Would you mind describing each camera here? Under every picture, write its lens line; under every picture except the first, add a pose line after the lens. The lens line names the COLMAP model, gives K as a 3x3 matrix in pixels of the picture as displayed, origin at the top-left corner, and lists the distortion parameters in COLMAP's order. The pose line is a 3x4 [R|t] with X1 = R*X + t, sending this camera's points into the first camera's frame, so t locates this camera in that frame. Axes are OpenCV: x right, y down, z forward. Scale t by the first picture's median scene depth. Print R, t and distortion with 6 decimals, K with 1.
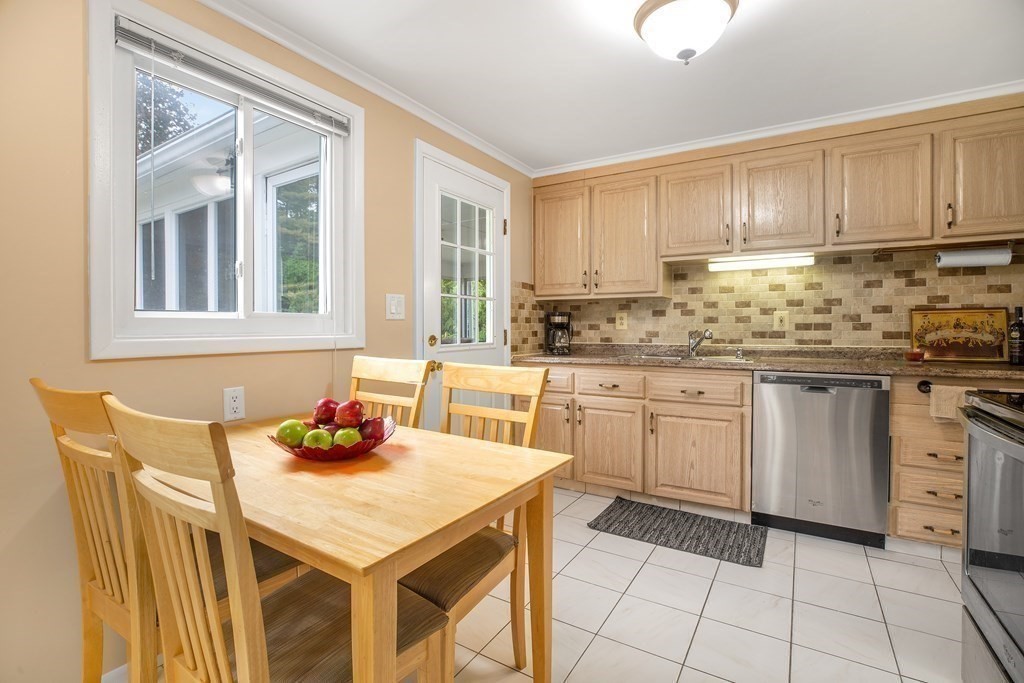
lens RADIAL K [[471.5, 0, 518.4], [0, 471.5, 328.9], [0, 0, 1]] dist [-0.033982, 0.008193]
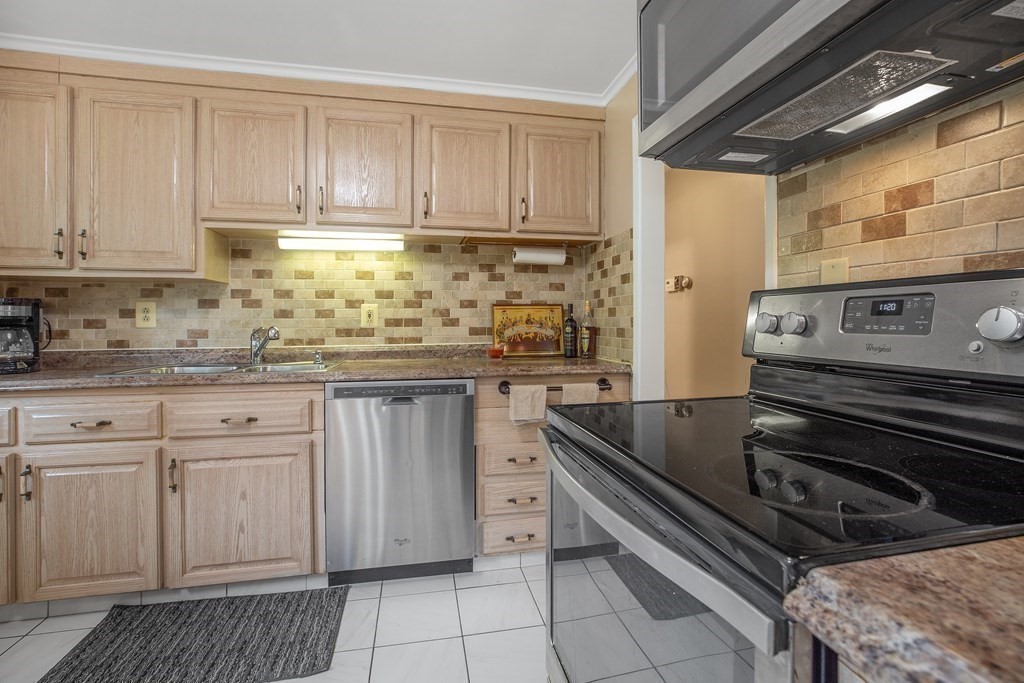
lens RADIAL K [[471.5, 0, 518.8], [0, 471.5, 323.3], [0, 0, 1]] dist [-0.033982, 0.008193]
pose [[0.725852, -0.004314, 0.687837, 0.199228], [0.005238, 0.999986, 0.000745, -0.002861], [-0.687831, 0.003062, 0.725865, 0.232694]]
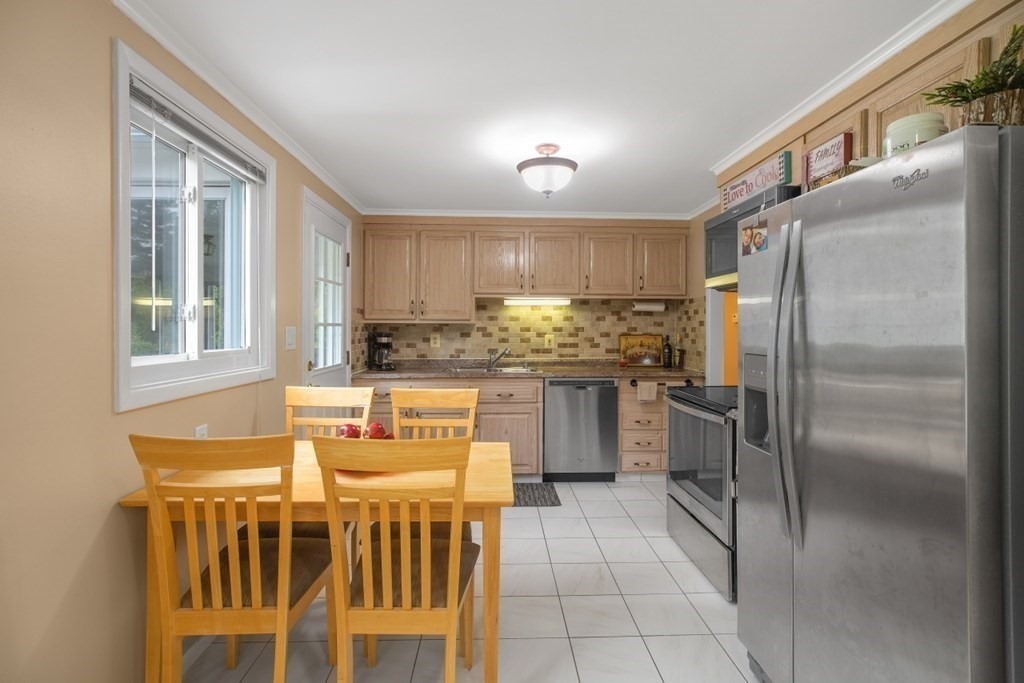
lens RADIAL K [[471.5, 0, 514.3], [0, 471.5, 323.6], [0, 0, 1]] dist [-0.033982, 0.008193]
pose [[0.831657, 0.009220, 0.555213, -0.379095], [-0.001641, 0.999899, -0.014147, -0.057279], [-0.555287, 0.010854, 0.831588, -0.178515]]
